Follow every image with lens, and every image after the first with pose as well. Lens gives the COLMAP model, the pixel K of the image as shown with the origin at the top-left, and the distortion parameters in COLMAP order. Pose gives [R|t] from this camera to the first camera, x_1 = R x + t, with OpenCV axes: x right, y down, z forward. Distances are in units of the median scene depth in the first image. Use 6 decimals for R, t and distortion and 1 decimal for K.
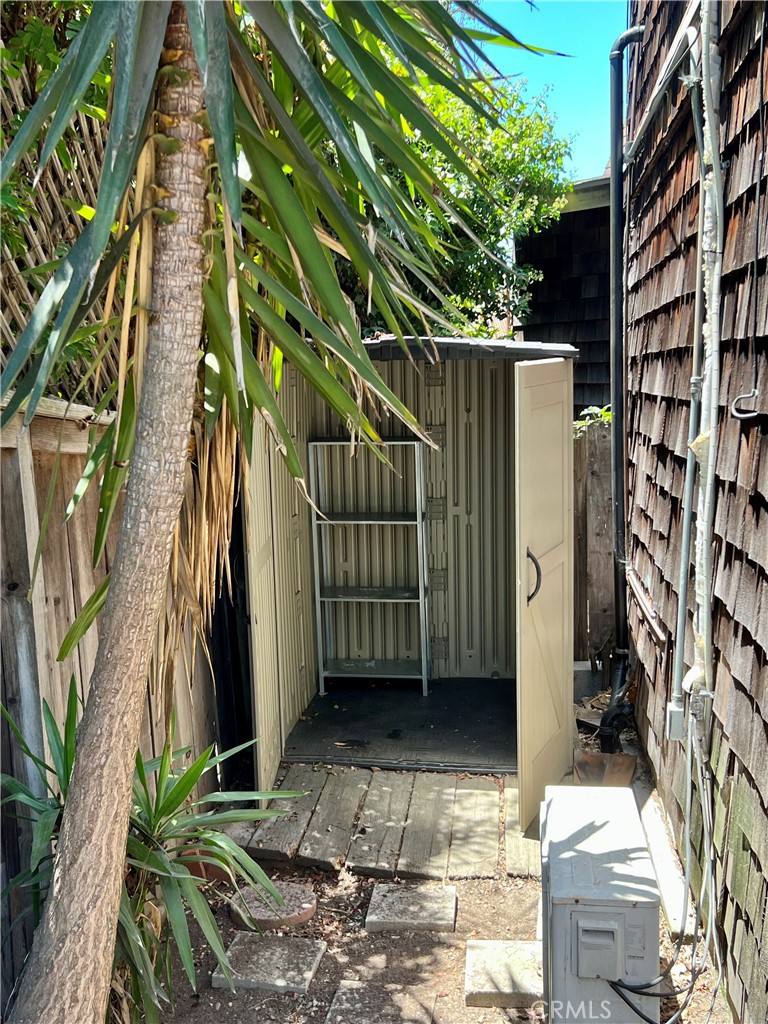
lens RADIAL K [[1070.1, 0, 383.9], [0, 1070.1, 513.0], [0, 0, 1]] dist [0.010288, 0.000000]
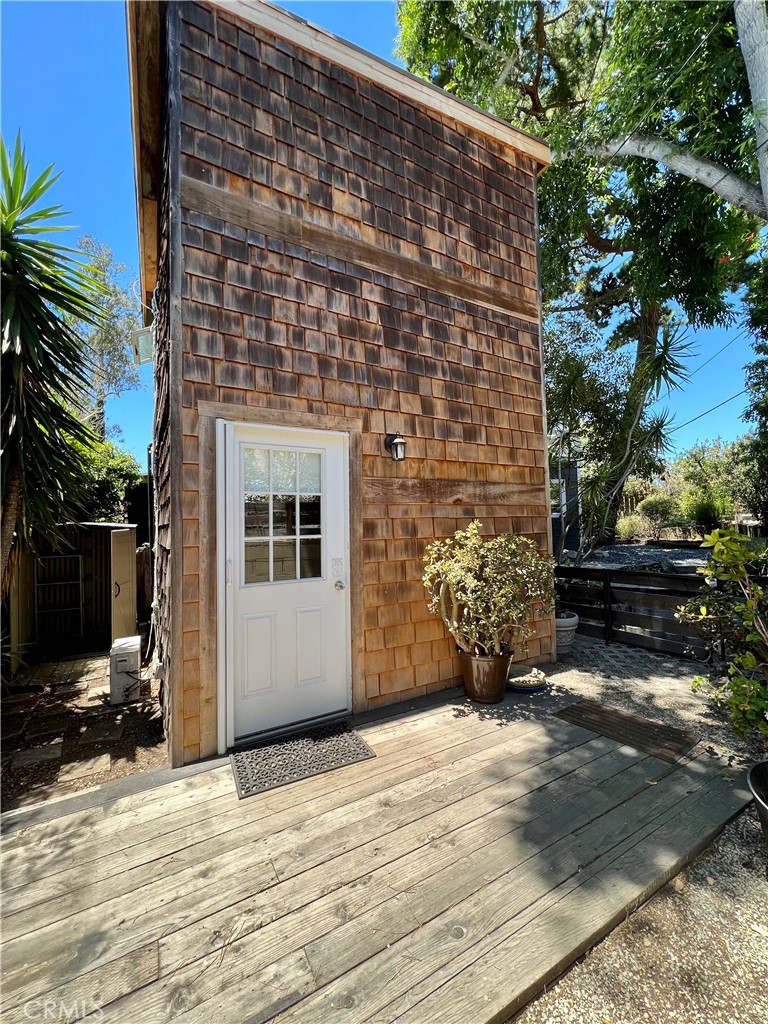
lens RADIAL K [[408.9, 0, 385.9], [0, 408.9, 513.9], [0, 0, 1]] dist [-0.001496, -0.000153]
pose [[0.794818, 0.021795, 0.606457, 0.018616], [0.081562, 0.986451, -0.142347, 0.076262], [-0.601342, 0.162604, 0.782271, -0.652146]]
